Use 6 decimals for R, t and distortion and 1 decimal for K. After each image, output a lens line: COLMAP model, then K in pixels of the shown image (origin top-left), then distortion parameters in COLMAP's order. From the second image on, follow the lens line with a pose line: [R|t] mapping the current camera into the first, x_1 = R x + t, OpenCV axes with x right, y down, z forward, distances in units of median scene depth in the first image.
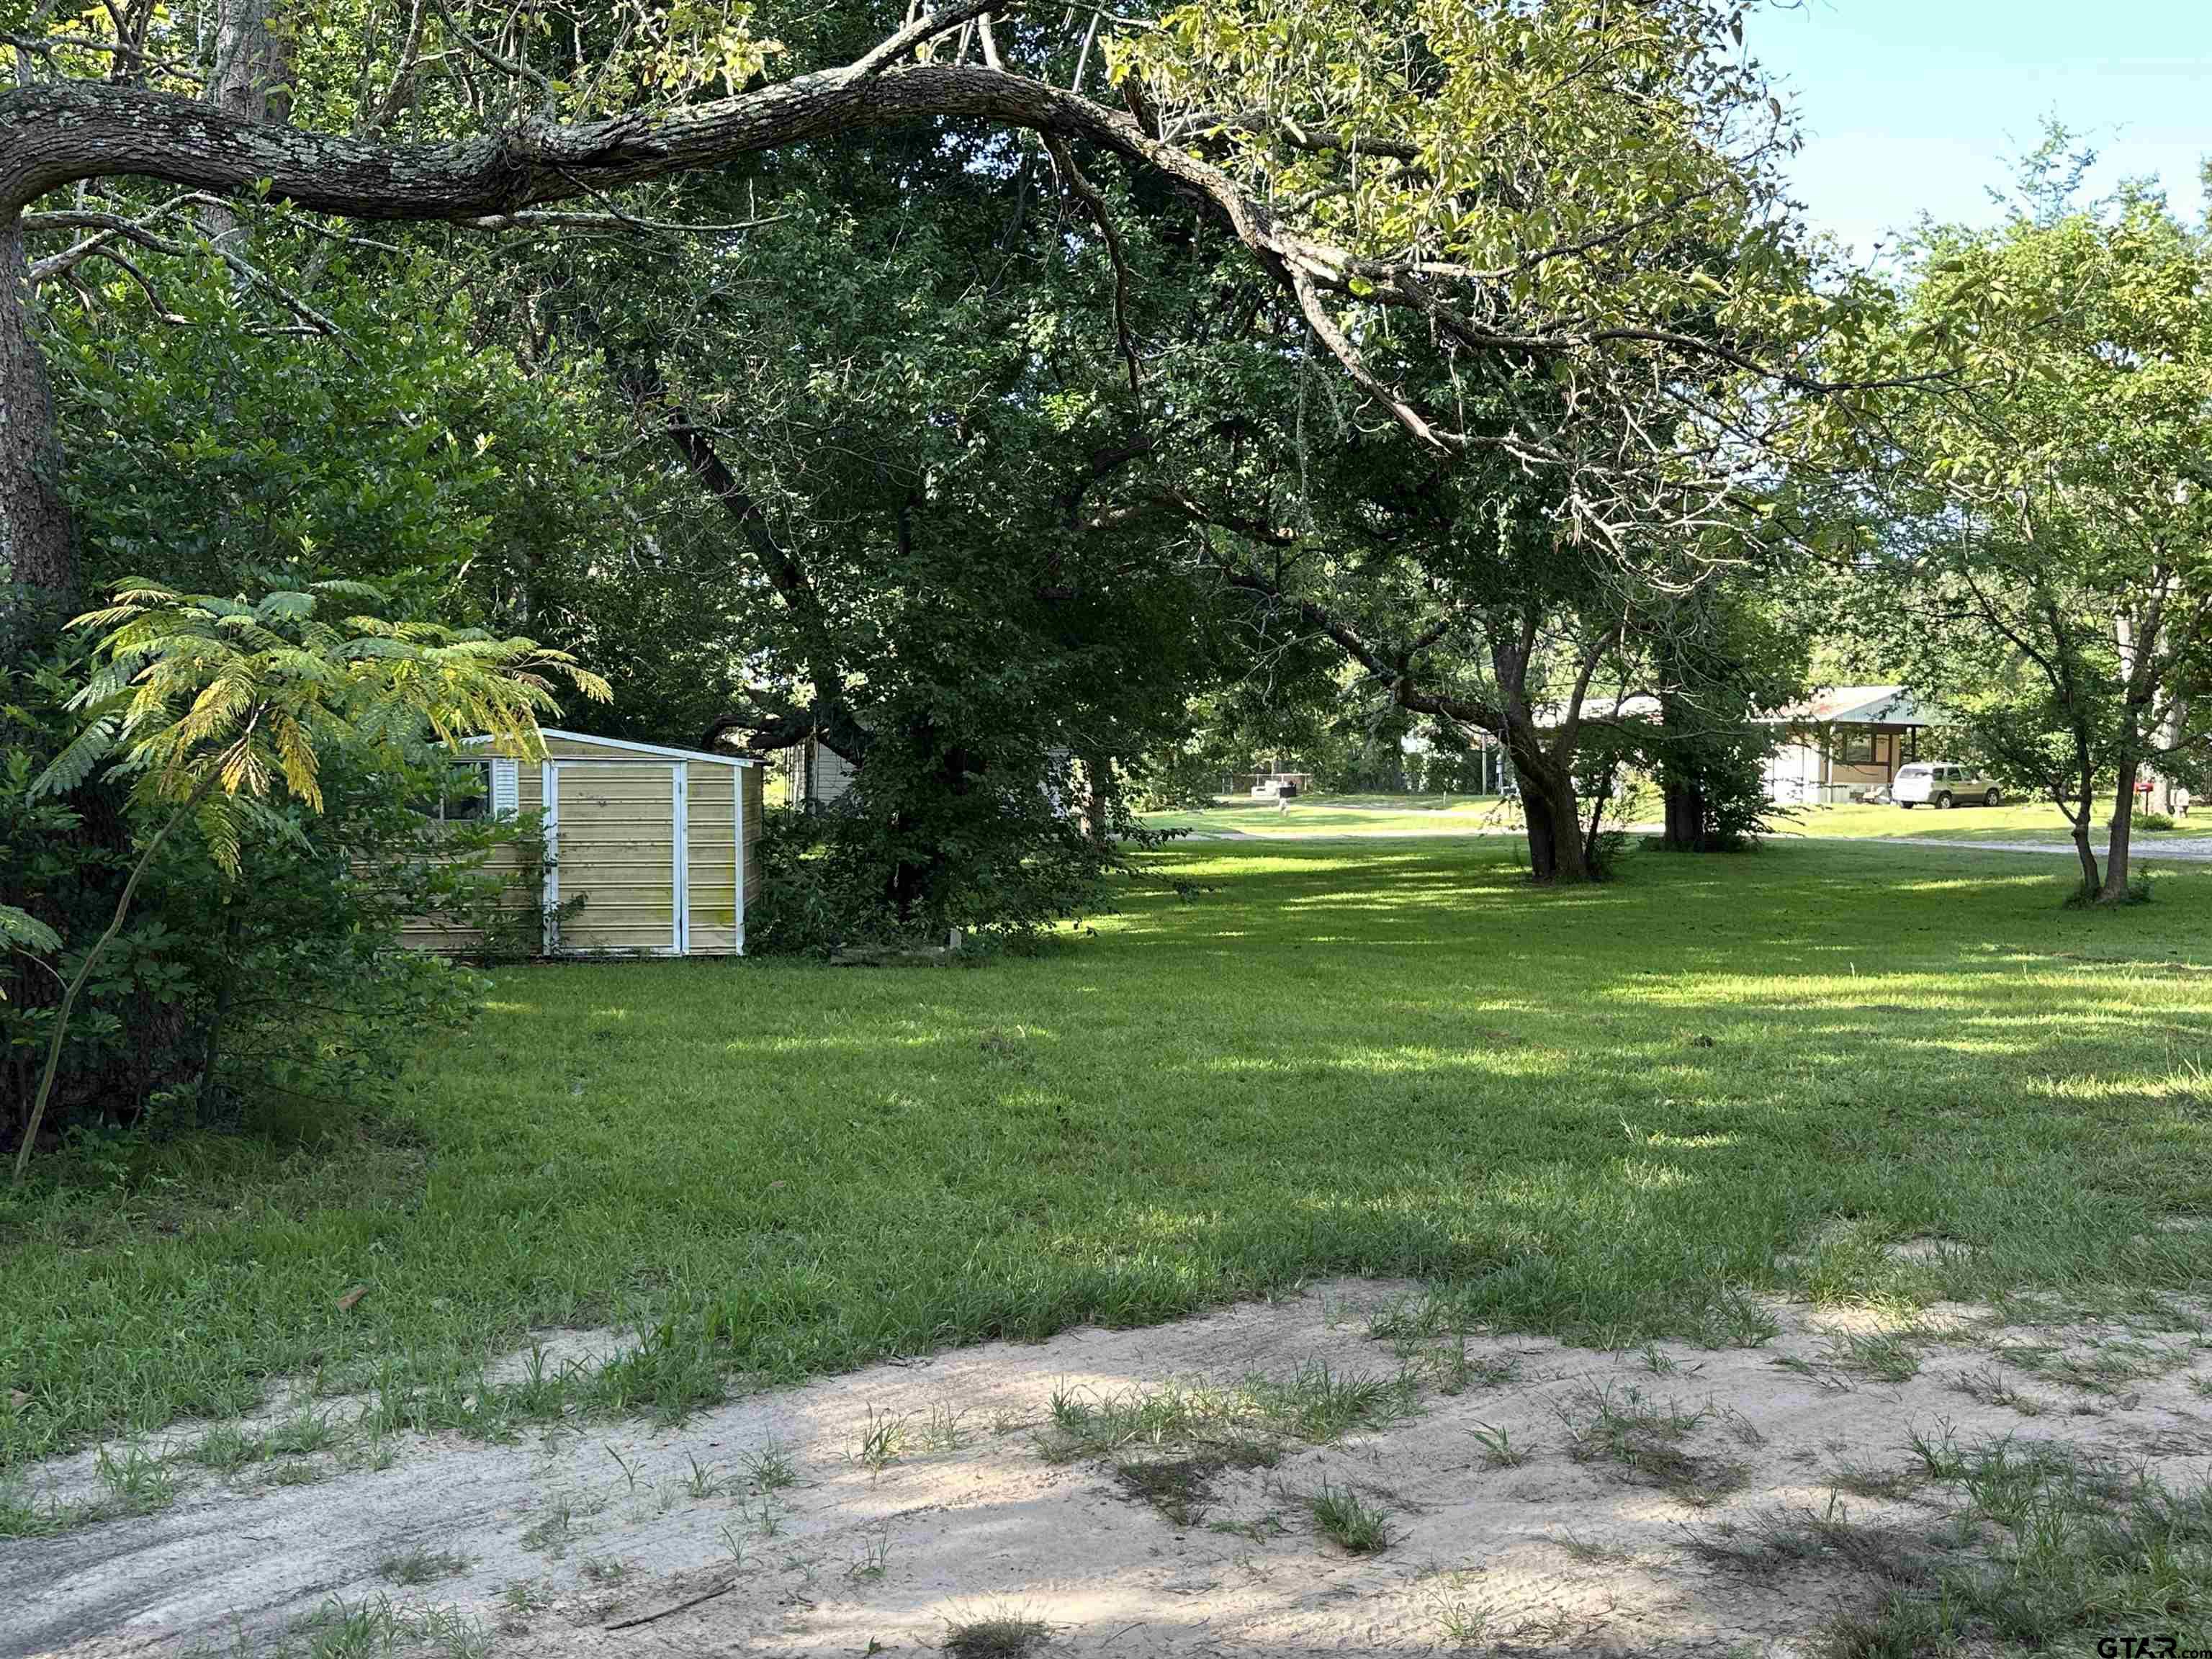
lens RADIAL K [[2017.1, 0, 1106.0], [0, 2017.1, 829.5], [0, 0, 1]] dist [0.147243, -0.302283]
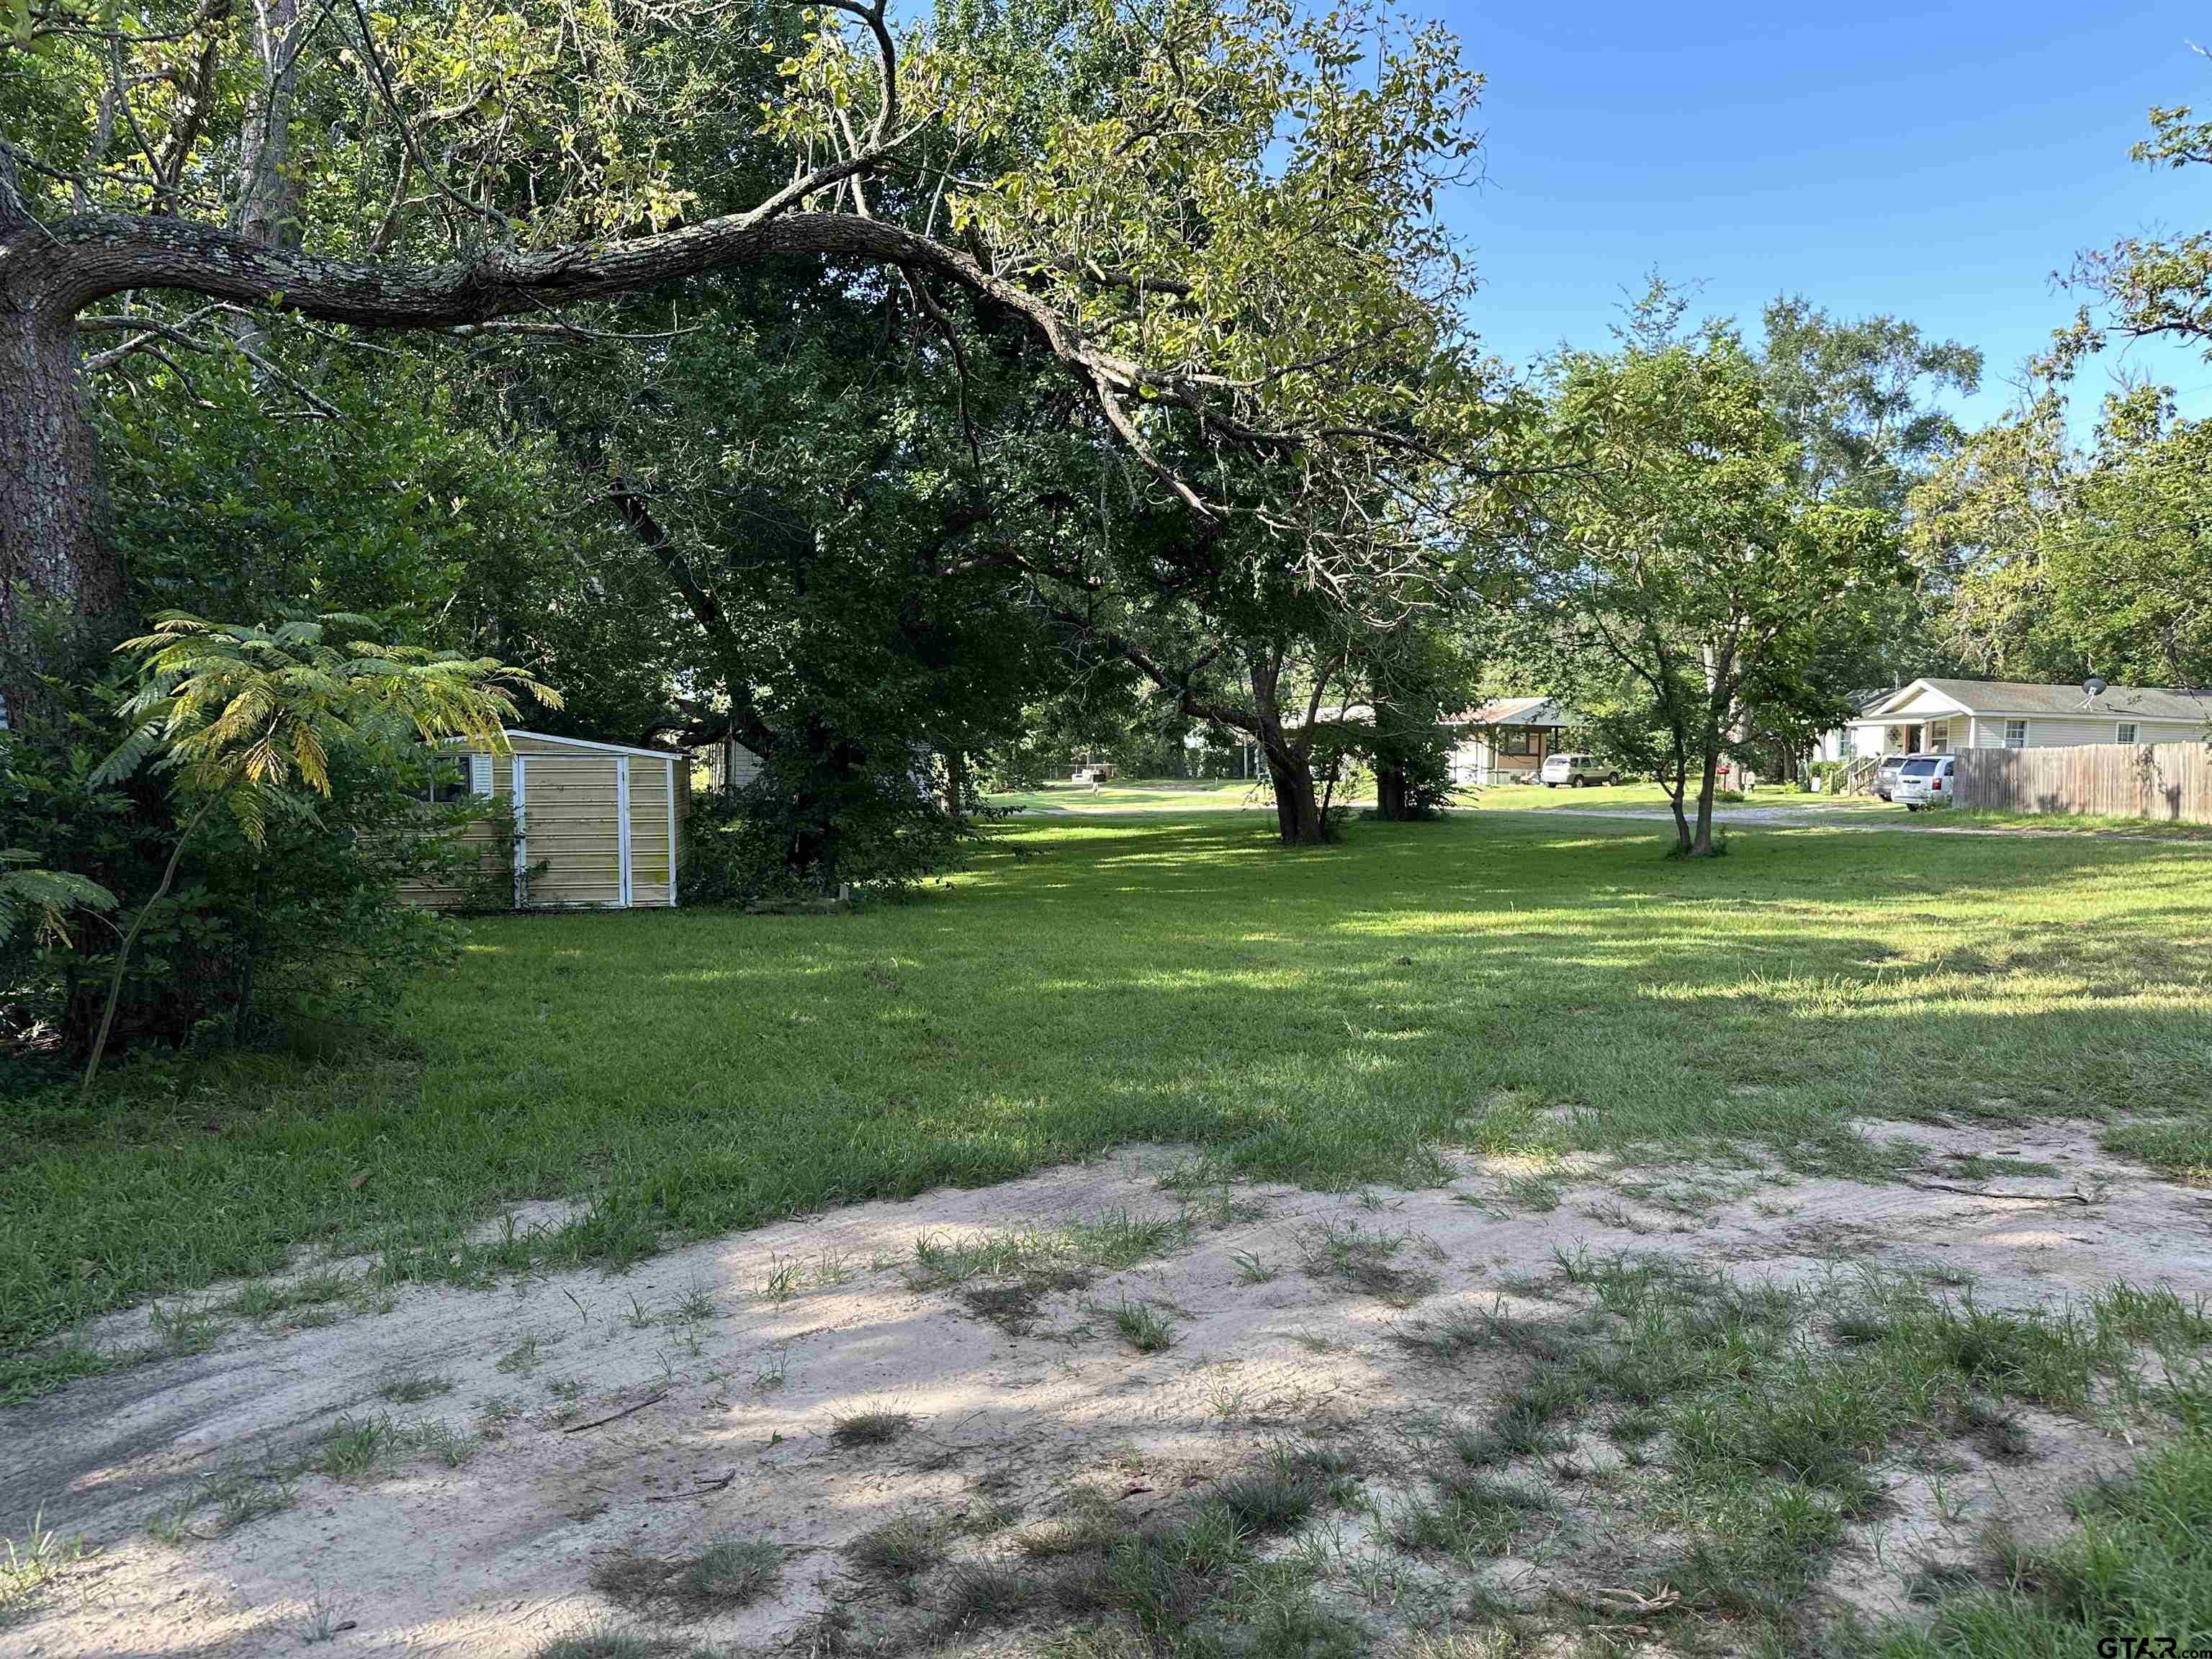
lens RADIAL K [[1533.7, 0, 1074.6], [0, 1533.7, 840.0], [0, 0, 1]] dist [0.092681, -0.146619]
pose [[0.997280, -0.008060, 0.073267, 0.002473], [0.006477, 0.999741, 0.021818, 0.000096], [-0.073424, -0.021285, 0.997074, 0.006070]]
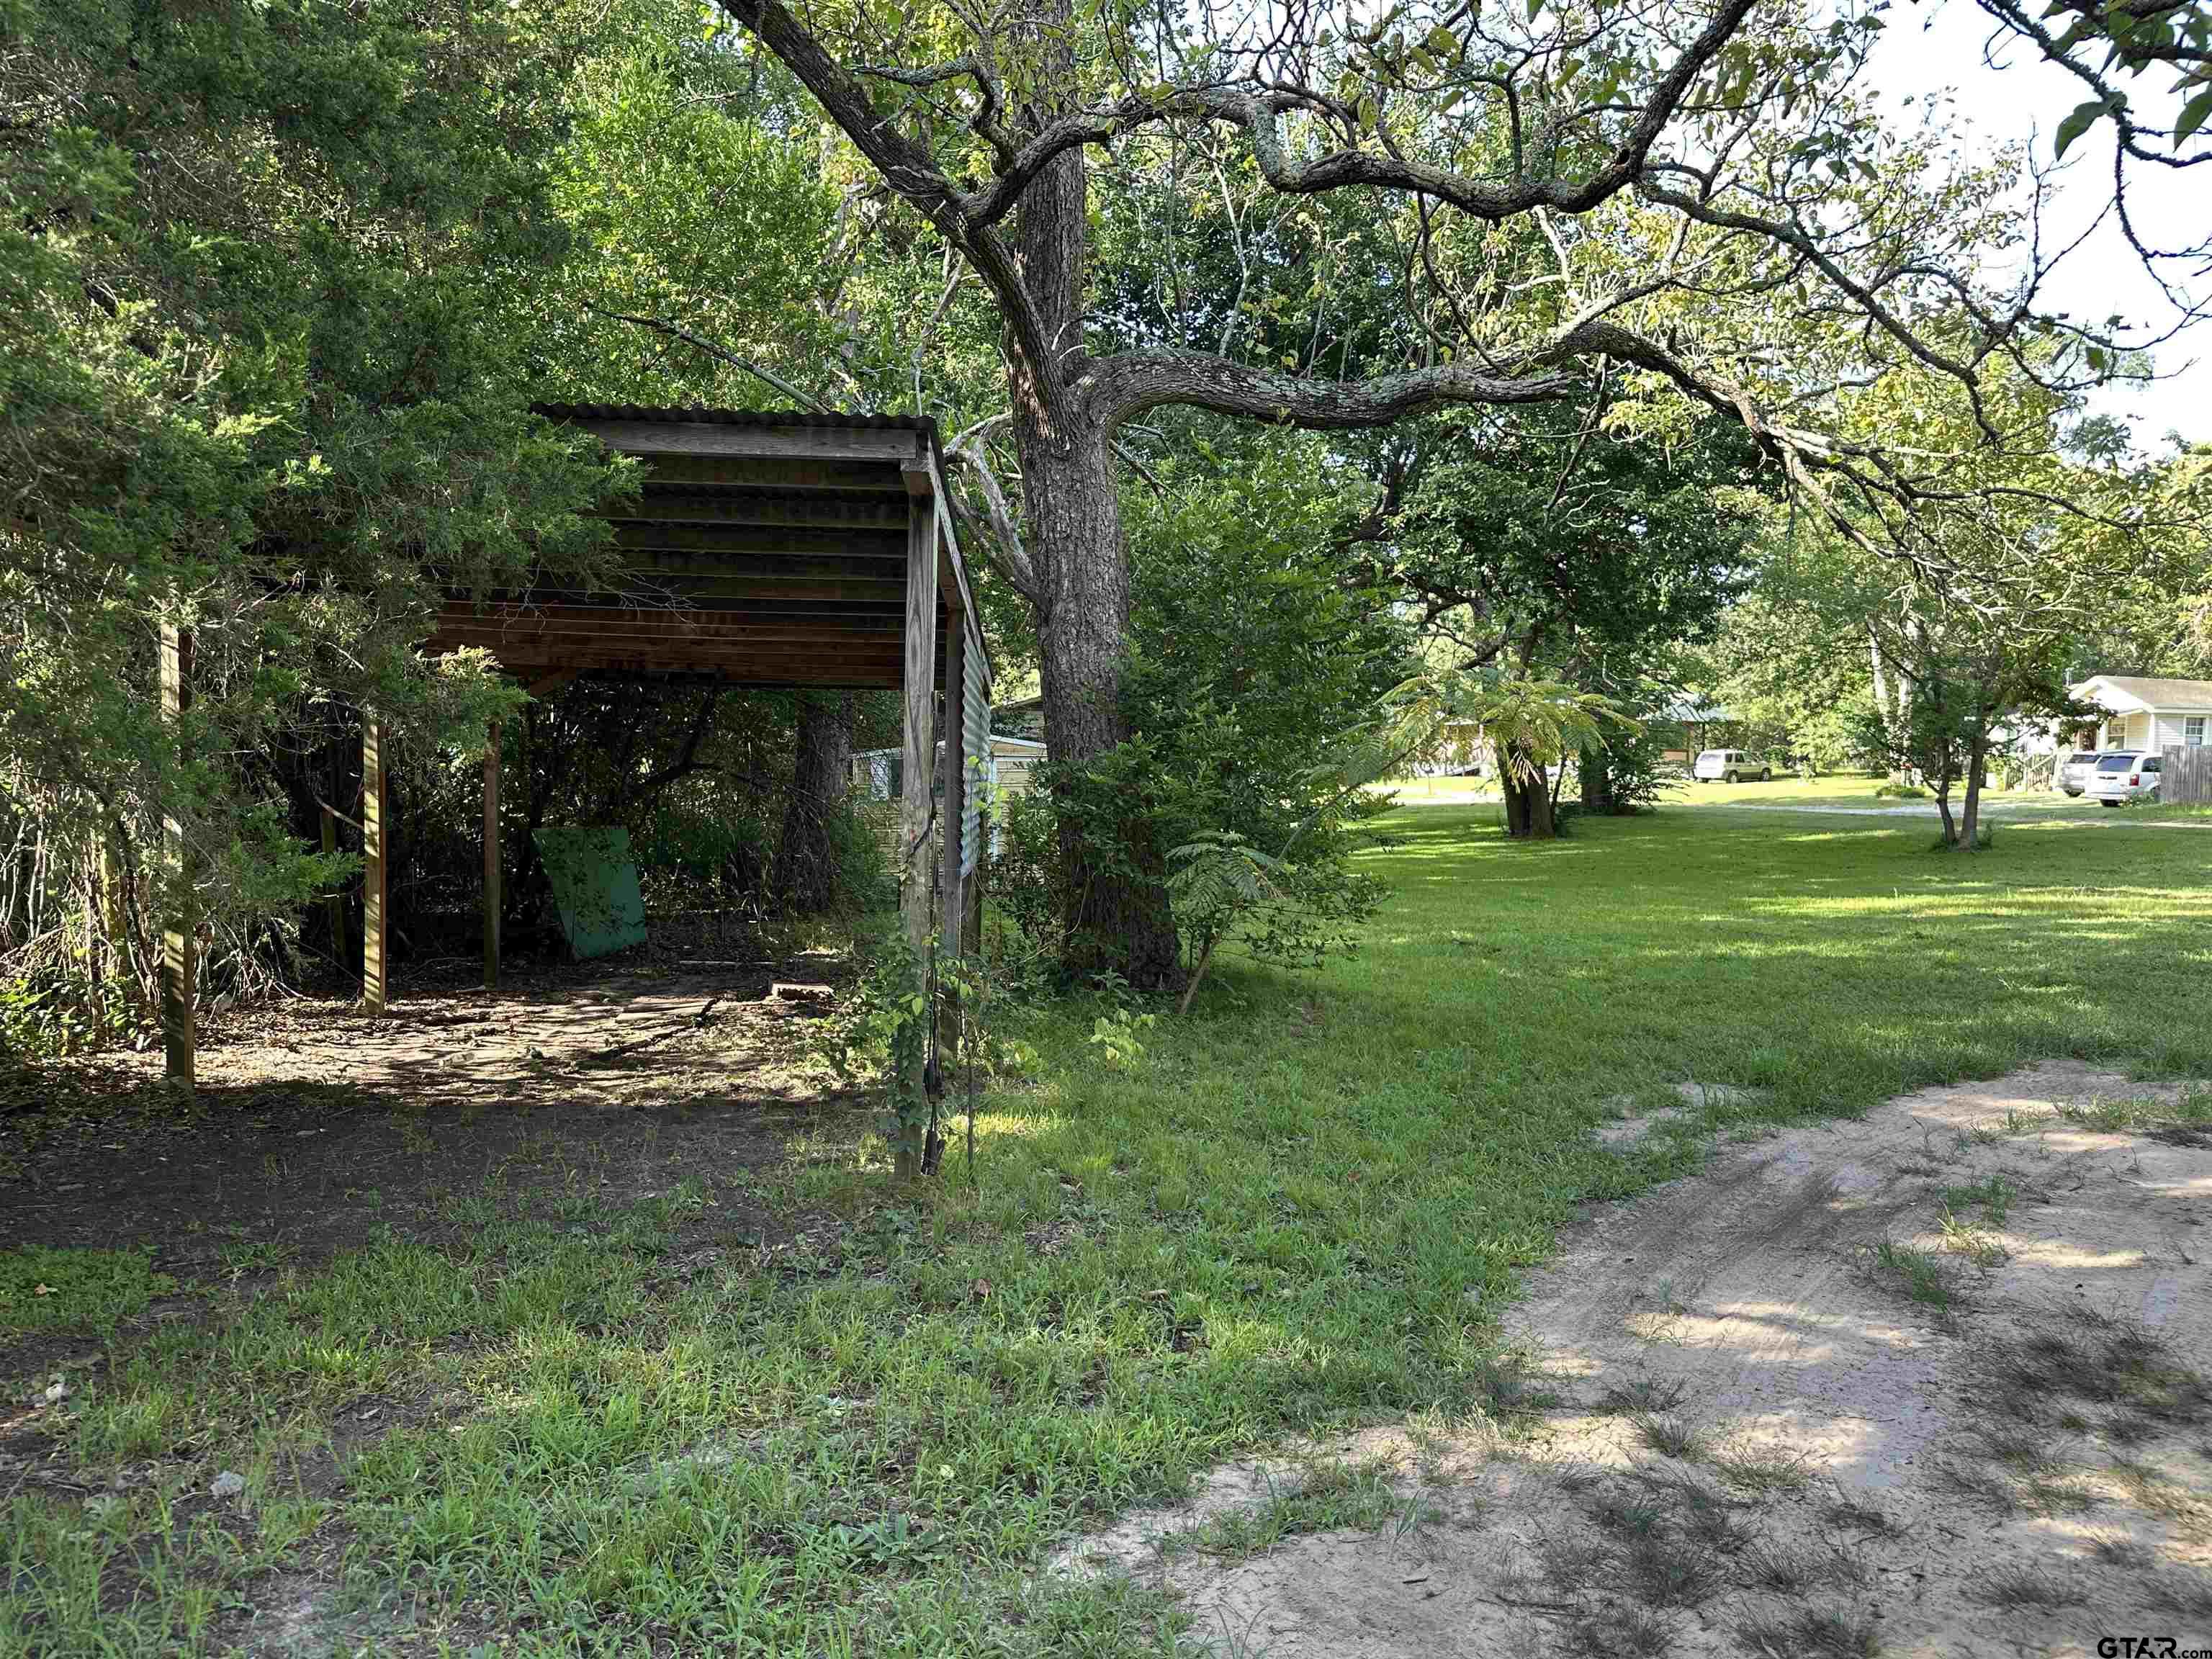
lens RADIAL K [[1525.4, 0, 1106.0], [0, 1525.4, 829.5], [0, 0, 1]] dist [0.044589, -0.080233]
pose [[0.999644, -0.006524, 0.025852, -0.560048], [0.006063, 0.999822, 0.017890, -0.001025], [-0.025964, -0.017727, 0.999506, -0.222247]]
